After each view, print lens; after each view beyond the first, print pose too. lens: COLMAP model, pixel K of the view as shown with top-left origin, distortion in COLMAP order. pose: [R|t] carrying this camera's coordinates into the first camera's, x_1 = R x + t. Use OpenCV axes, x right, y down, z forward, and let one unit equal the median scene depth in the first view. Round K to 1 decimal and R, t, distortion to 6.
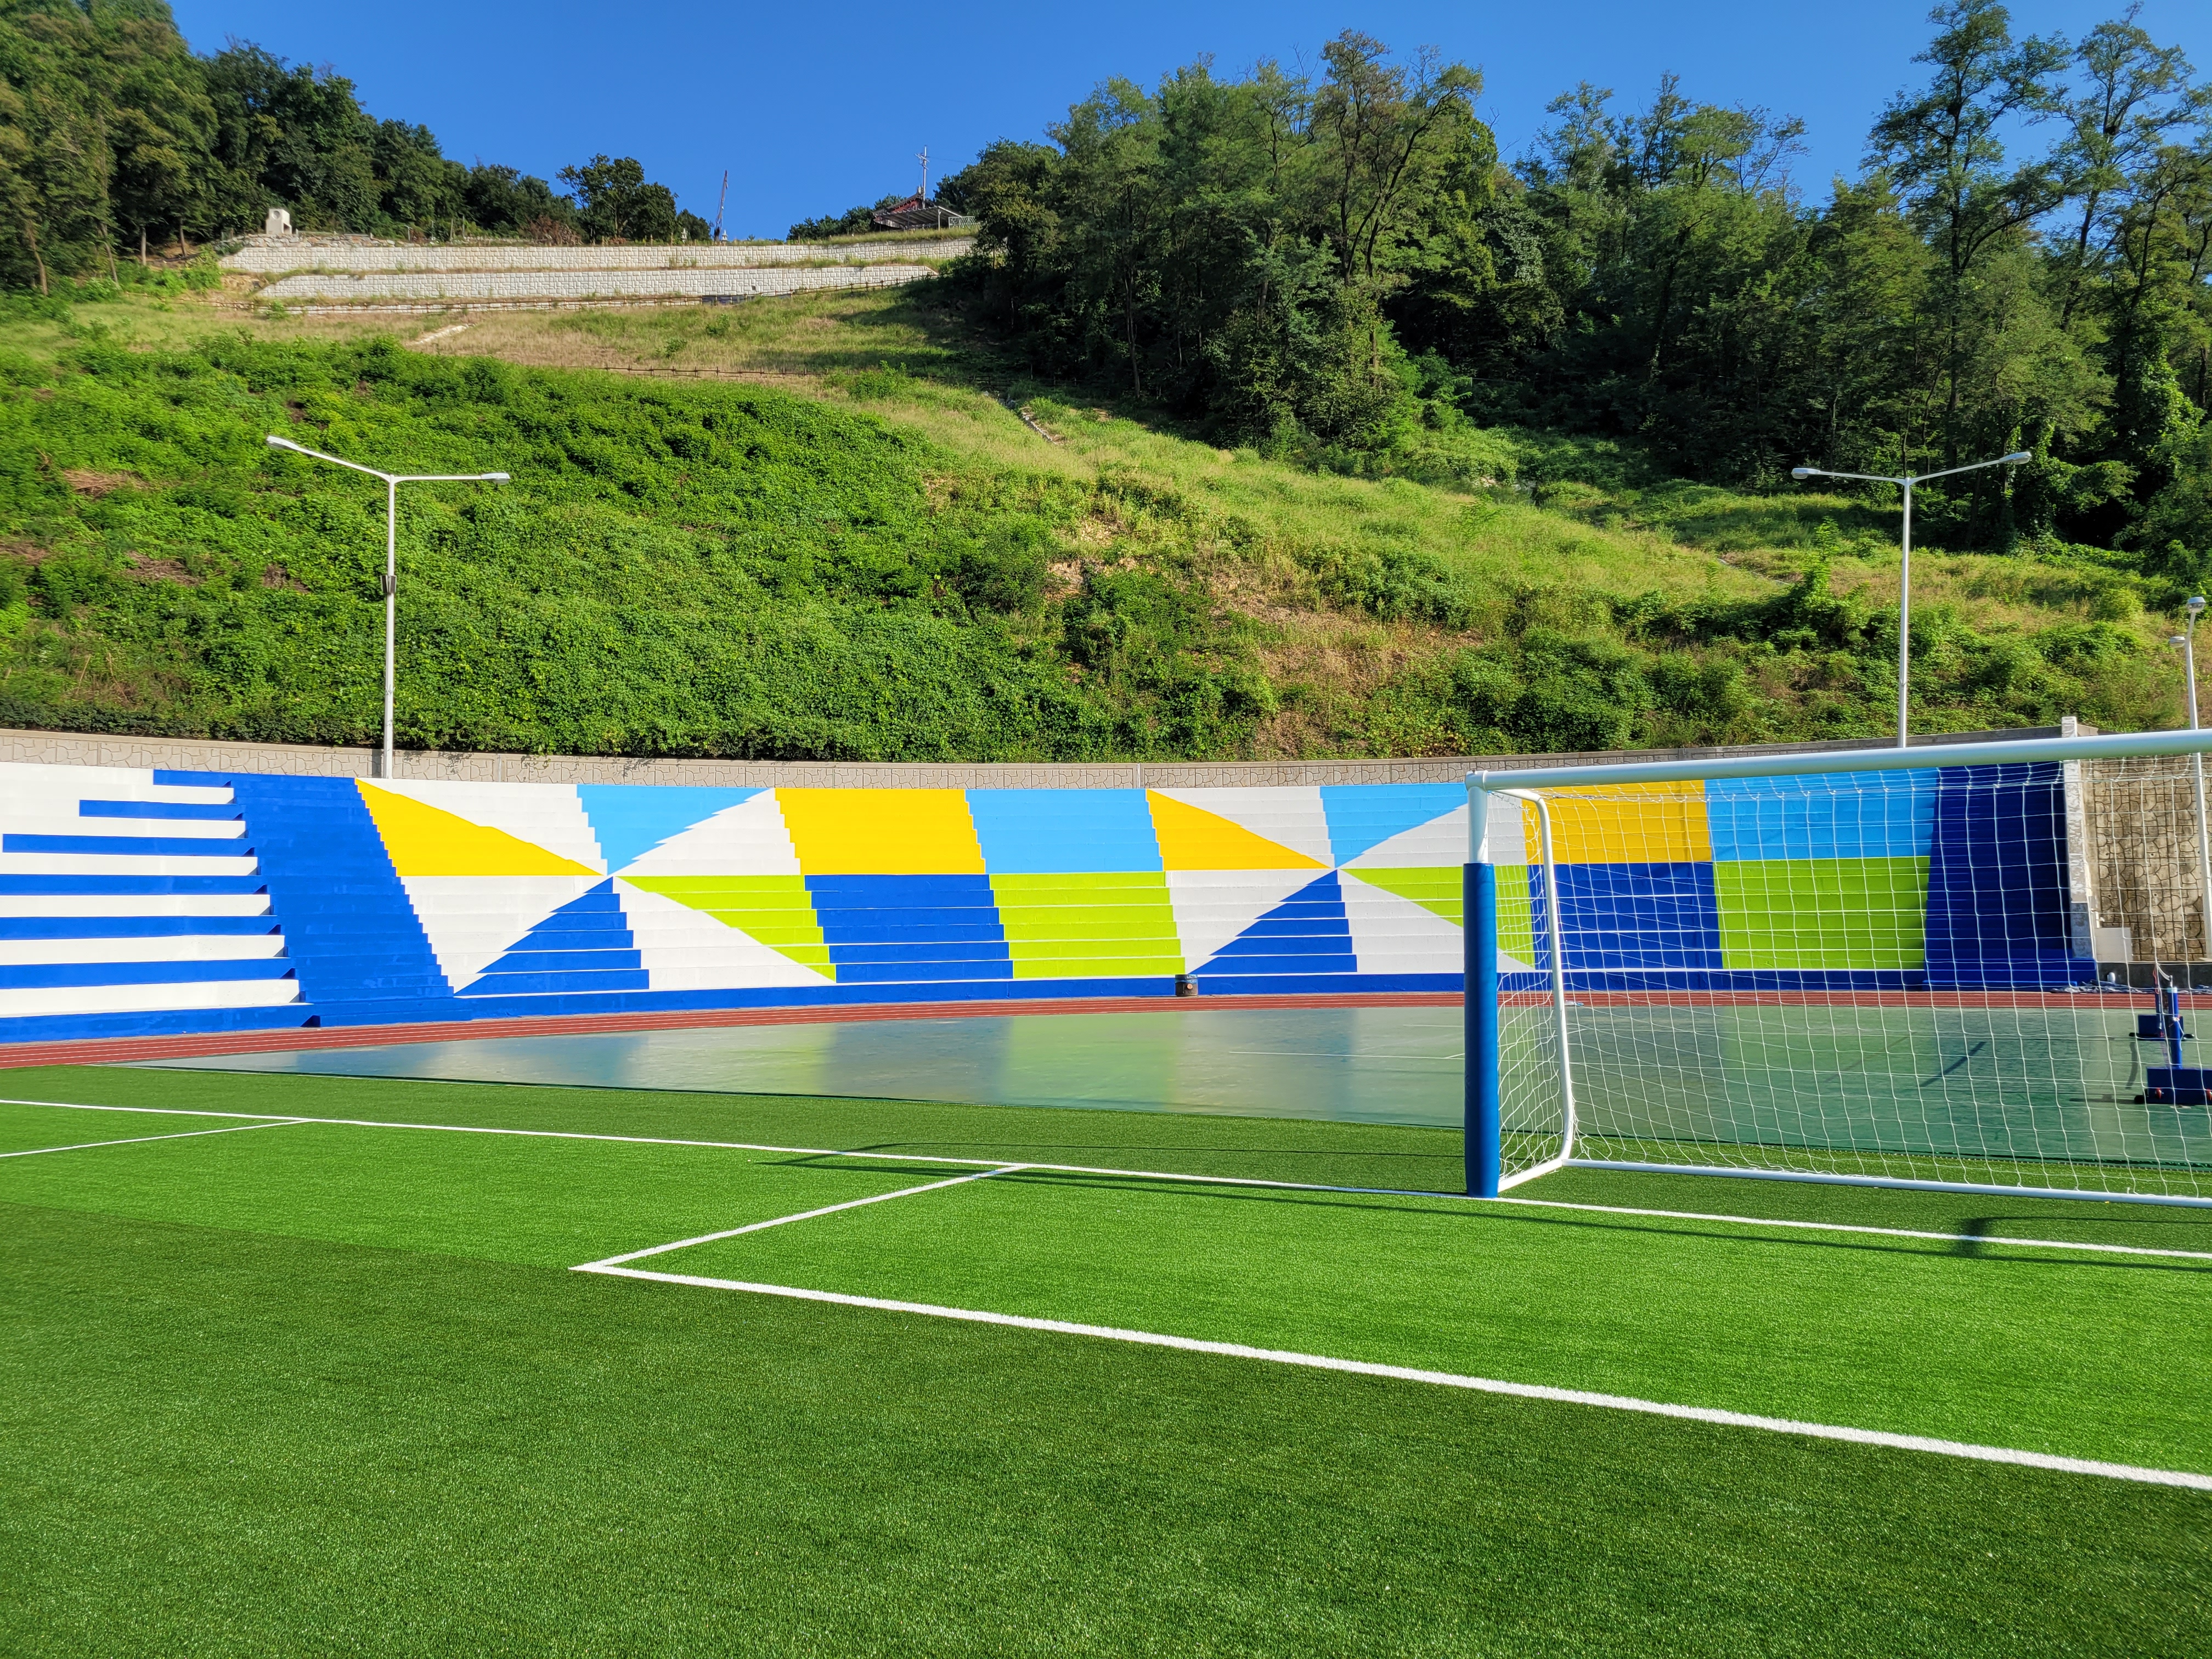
lens RADIAL K [[1667.1, 0, 1098.0], [0, 1667.1, 808.2], [0, 0, 1]] dist [0.059398, -0.039884]
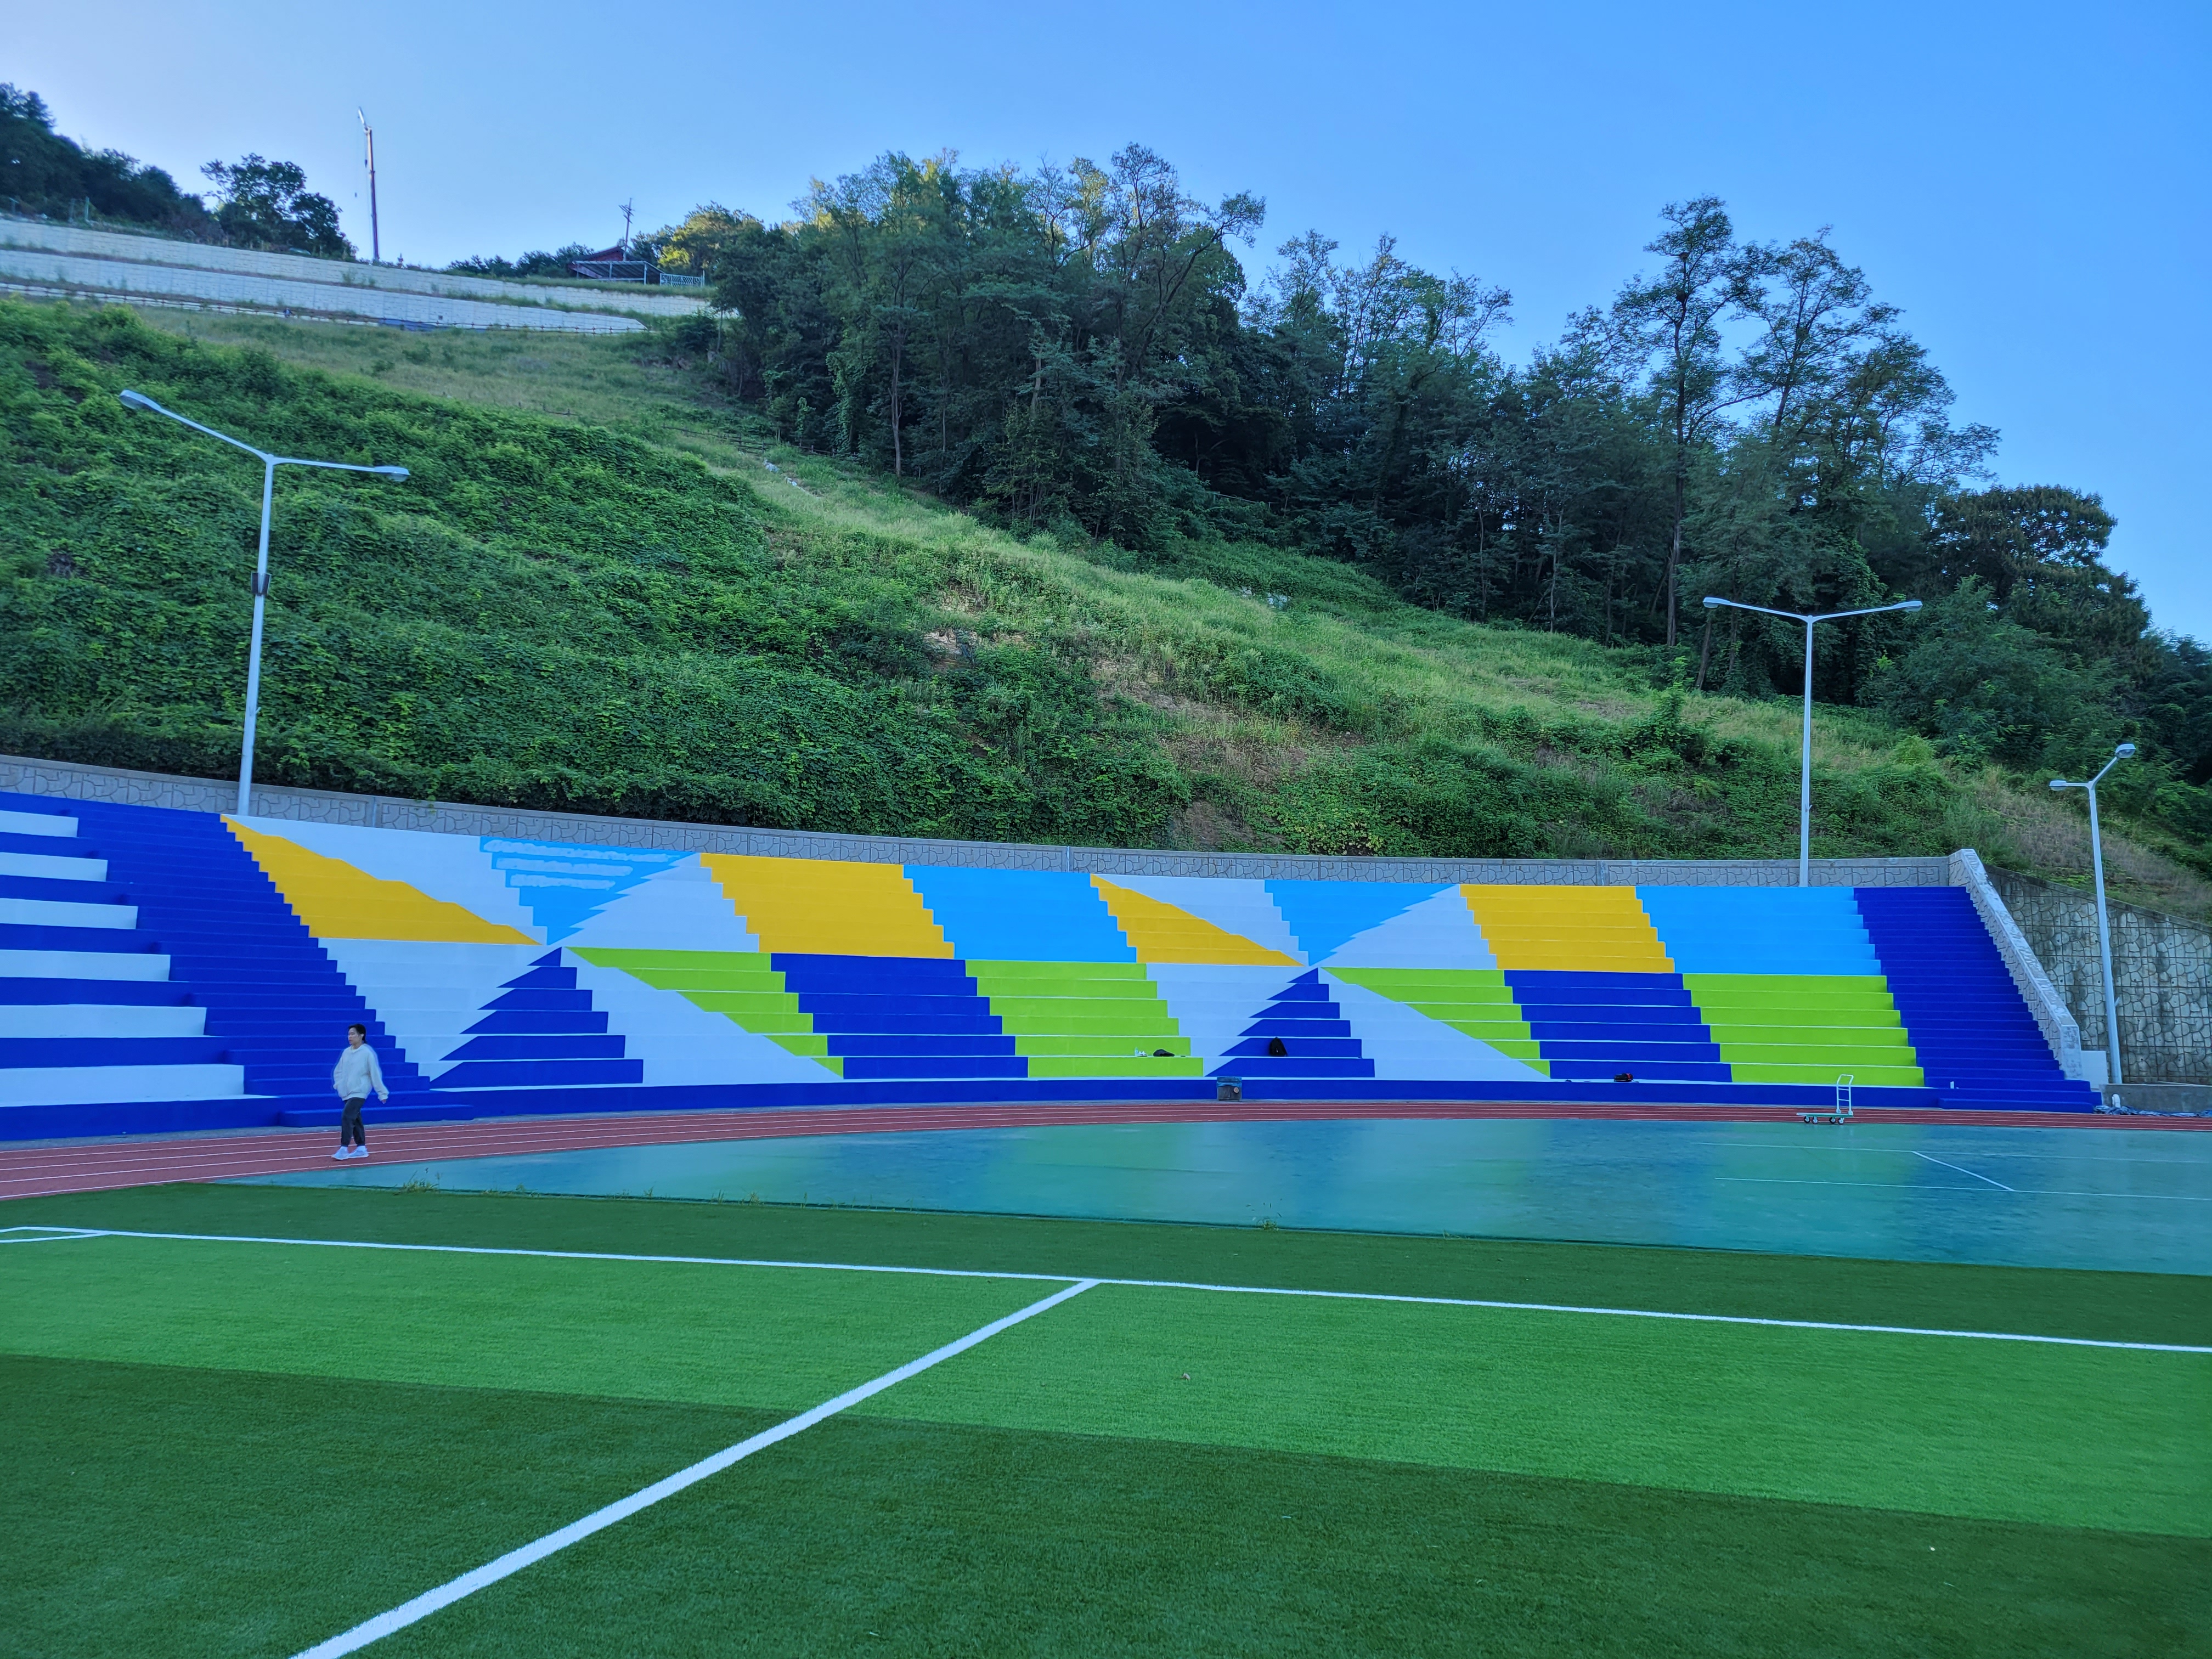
lens RADIAL K [[1667.1, 0, 1101.7], [0, 1667.1, 796.0], [0, 0, 1]] dist [0.059398, -0.039884]
pose [[0.968126, 0.058229, 0.243601, -0.168870], [-0.041617, 0.996478, -0.072796, 0.010948], [-0.246981, 0.060338, 0.967140, 0.081714]]
